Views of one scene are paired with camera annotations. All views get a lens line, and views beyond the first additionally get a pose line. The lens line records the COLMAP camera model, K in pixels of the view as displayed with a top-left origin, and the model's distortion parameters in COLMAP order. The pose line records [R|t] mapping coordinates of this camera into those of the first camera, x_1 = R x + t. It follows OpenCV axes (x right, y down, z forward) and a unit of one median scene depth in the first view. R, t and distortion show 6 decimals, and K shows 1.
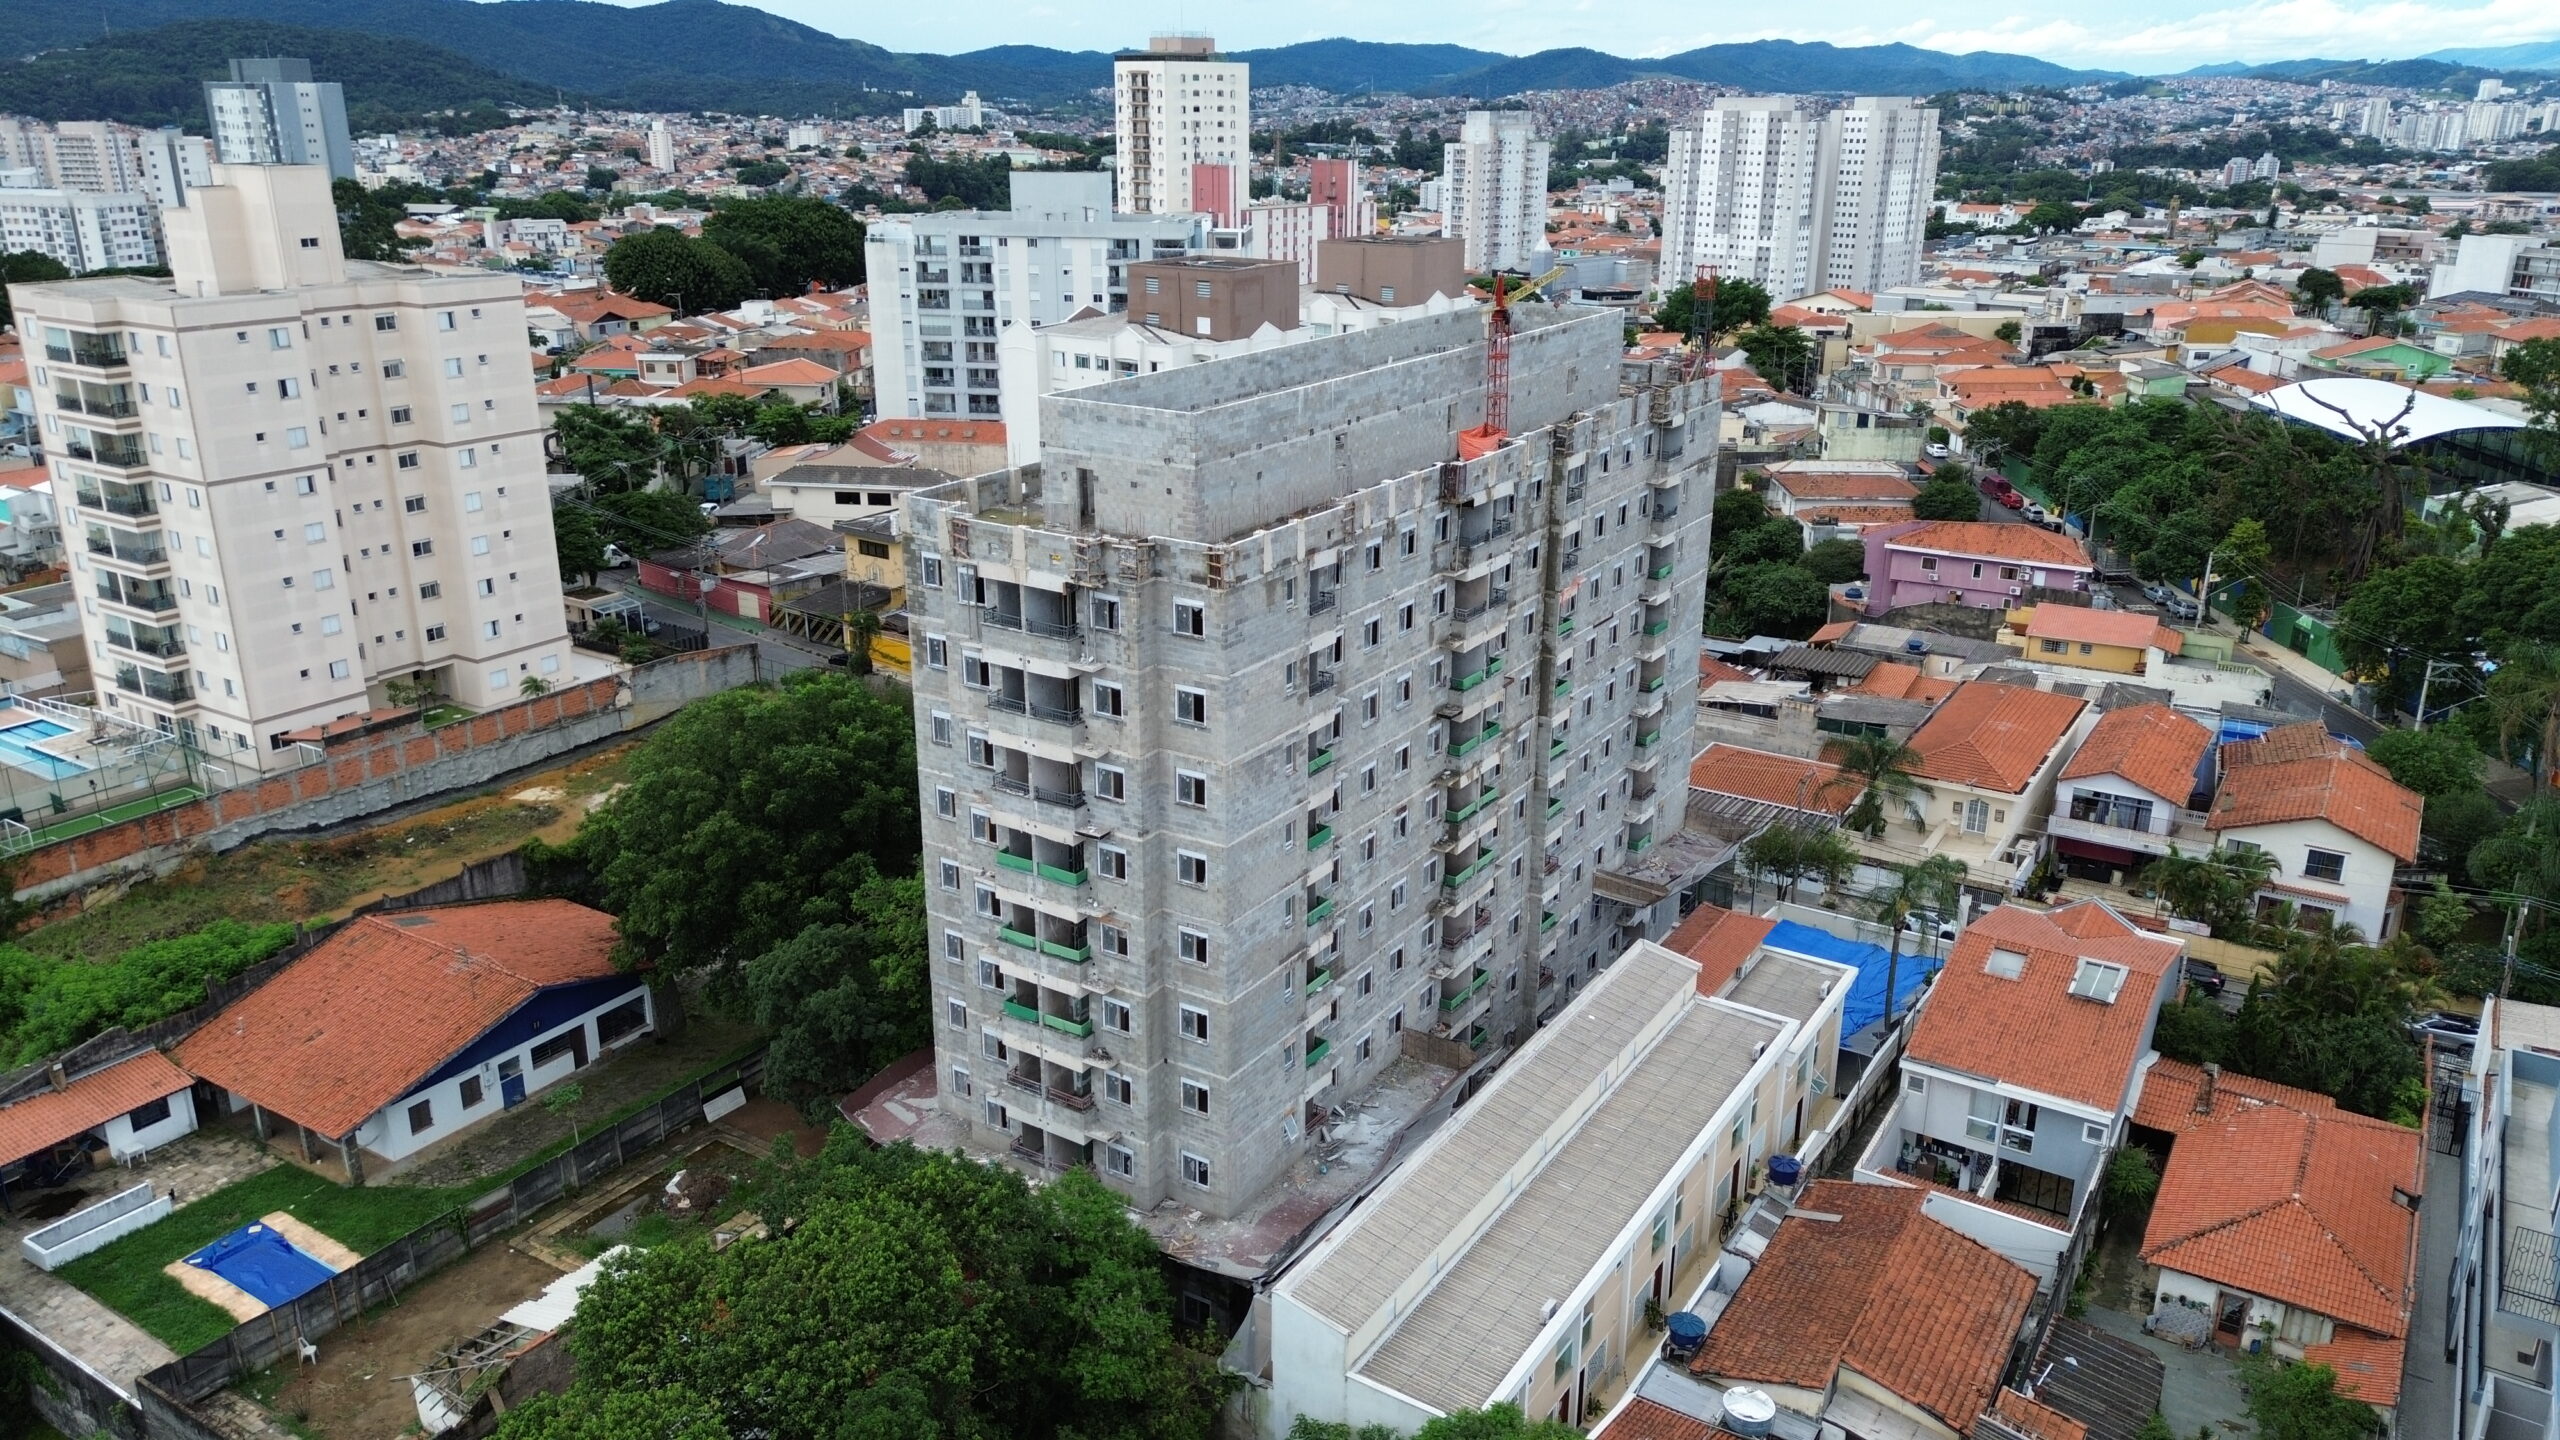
lens RADIAL K [[1804.5, 0, 1280.0], [0, 1804.5, 720.0], [0, 0, 1]] dist [0.062578, -0.062419]
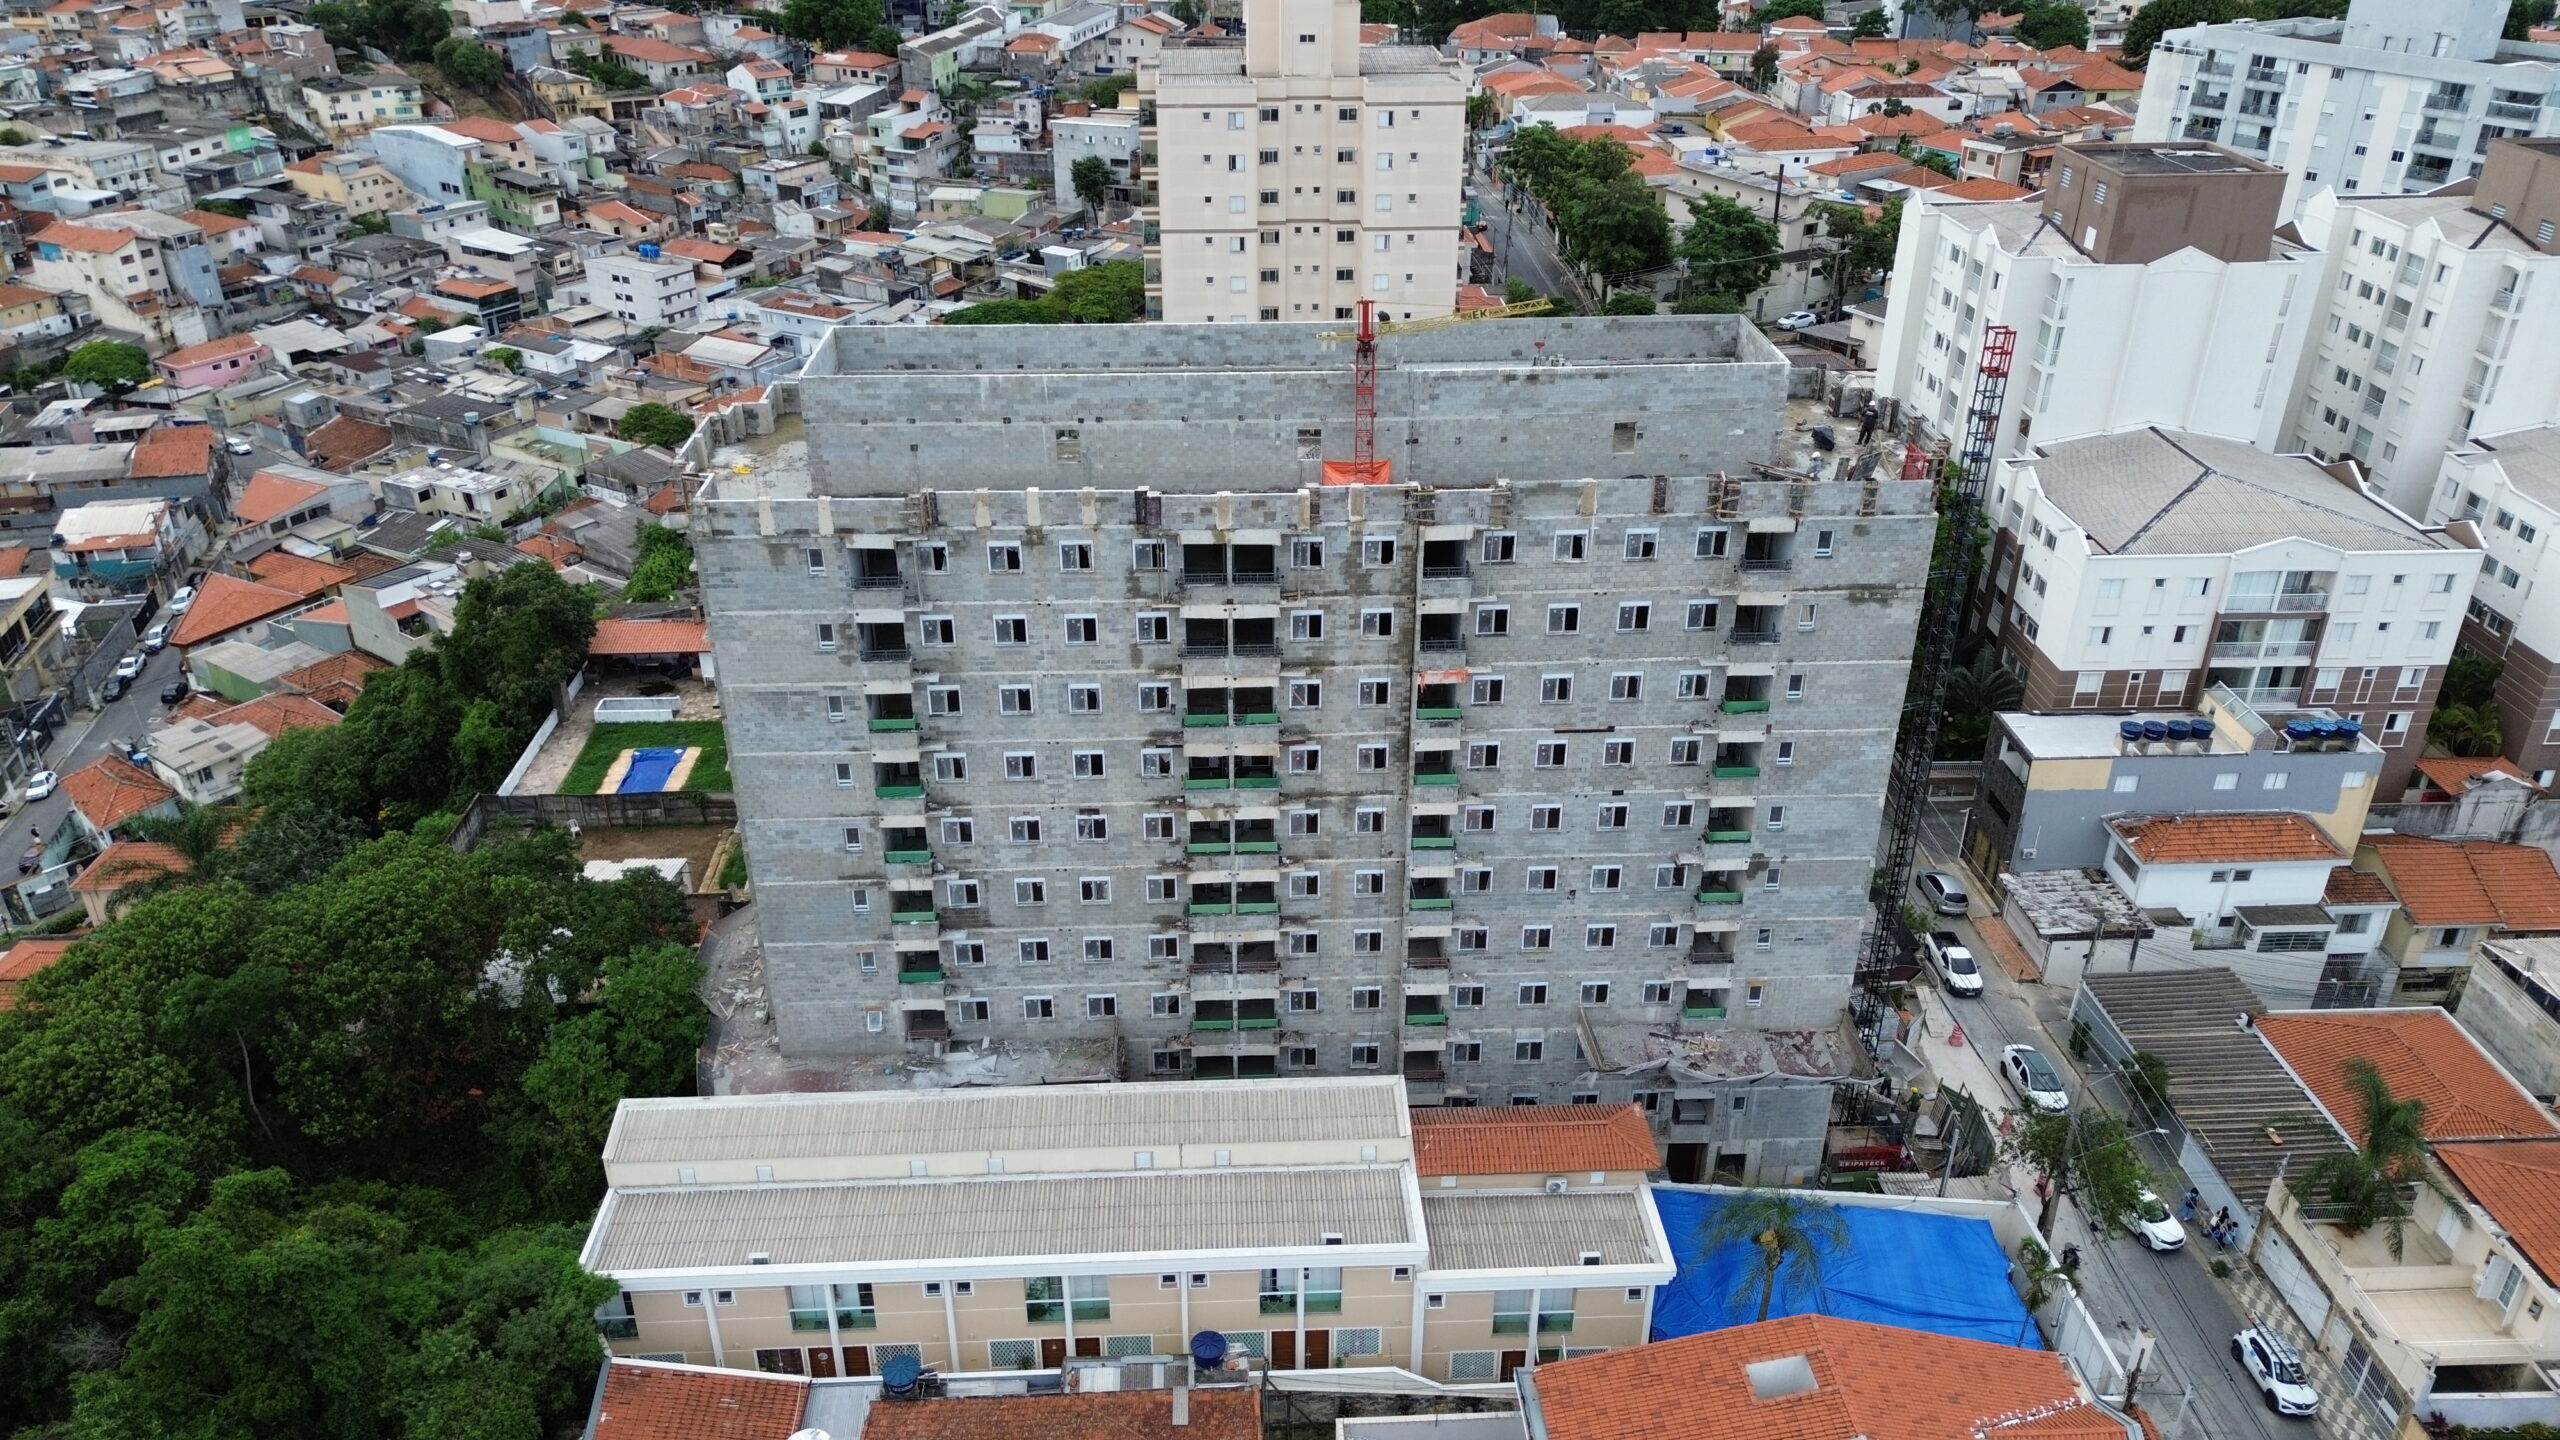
lens RADIAL K [[1804.5, 0, 1280.0], [0, 1804.5, 720.0], [0, 0, 1]] dist [0.062578, -0.062419]
pose [[0.577579, 0.378611, -0.723226, 0.455043], [-0.264103, 0.924962, 0.273304, -0.162726], [0.772433, 0.033151, 0.634231, 0.246091]]
